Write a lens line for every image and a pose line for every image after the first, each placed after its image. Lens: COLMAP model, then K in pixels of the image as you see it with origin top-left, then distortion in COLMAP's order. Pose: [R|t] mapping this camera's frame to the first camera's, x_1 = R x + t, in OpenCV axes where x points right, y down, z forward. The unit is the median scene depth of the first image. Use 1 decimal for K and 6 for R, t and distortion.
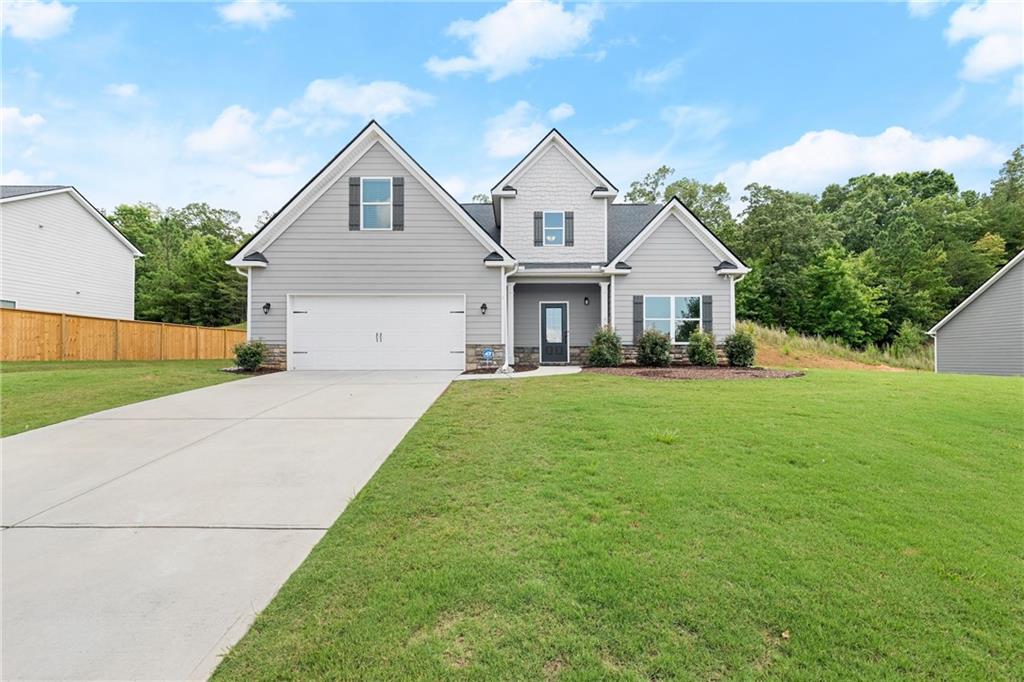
lens RADIAL K [[427.2, 0, 520.2], [0, 427.2, 356.5], [0, 0, 1]] dist [-0.001792, -0.000118]
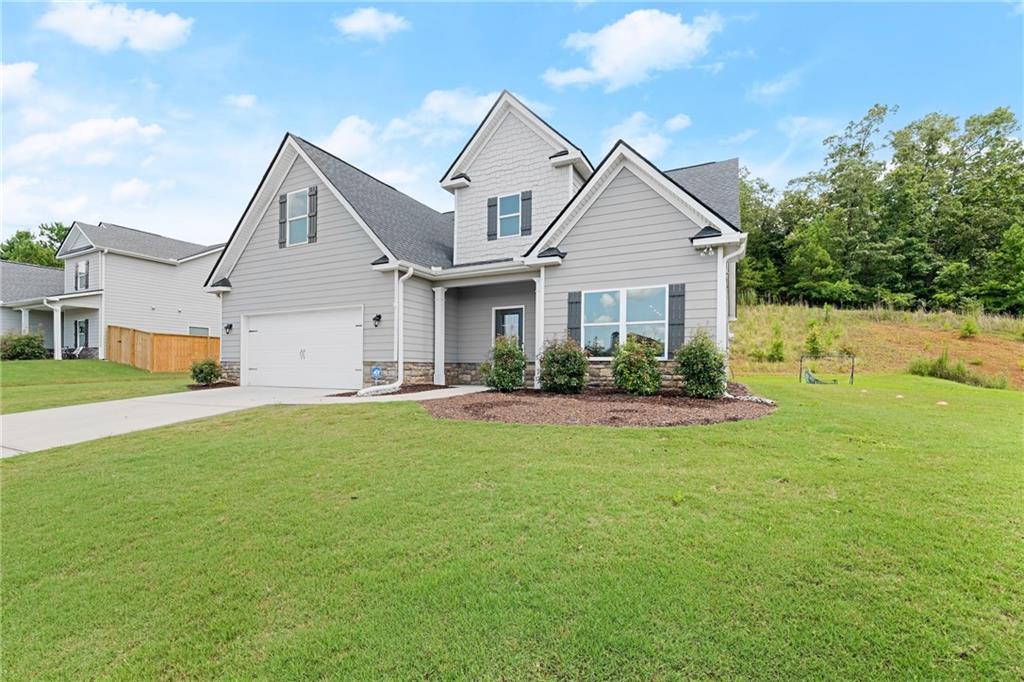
lens RADIAL K [[432.9, 0, 516.1], [0, 432.9, 368.4], [0, 0, 1]] dist [-0.001888, -0.000259]
pose [[0.891326, 0.007513, -0.453300, 0.516923], [-0.005442, 0.999968, 0.005872, -0.019261], [0.453330, -0.002767, 0.891339, 0.312132]]
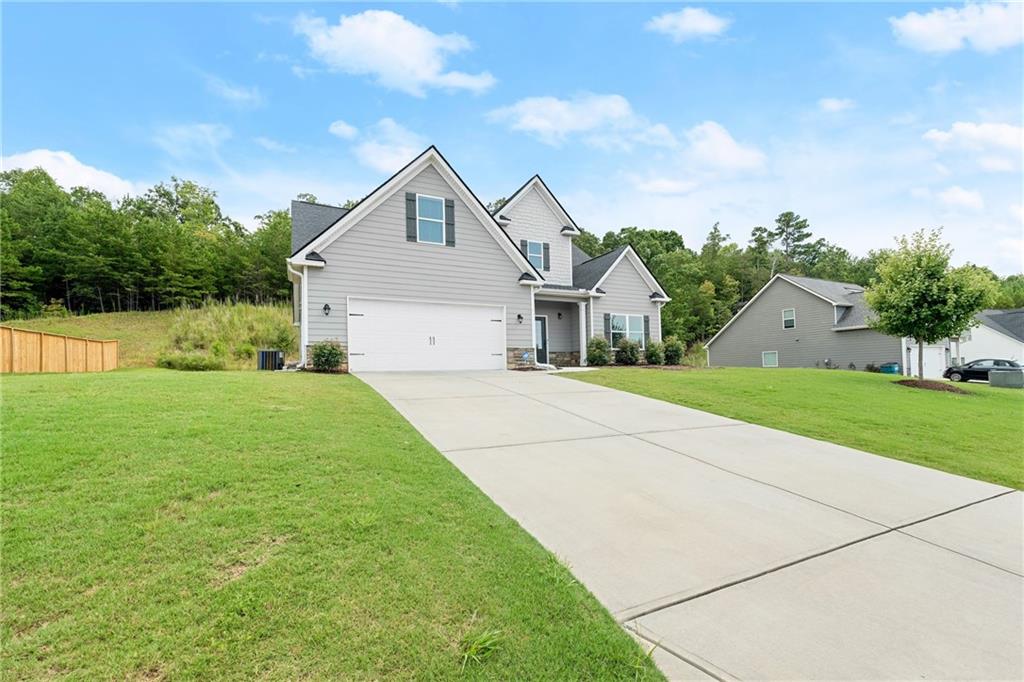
lens RADIAL K [[432.9, 0, 516.1], [0, 432.9, 368.4], [0, 0, 1]] dist [-0.001888, -0.000259]
pose [[0.893881, -0.011716, 0.448151, -0.592501], [0.016434, 0.999843, -0.006641, 0.034240], [-0.448002, 0.013302, 0.893933, -0.087444]]
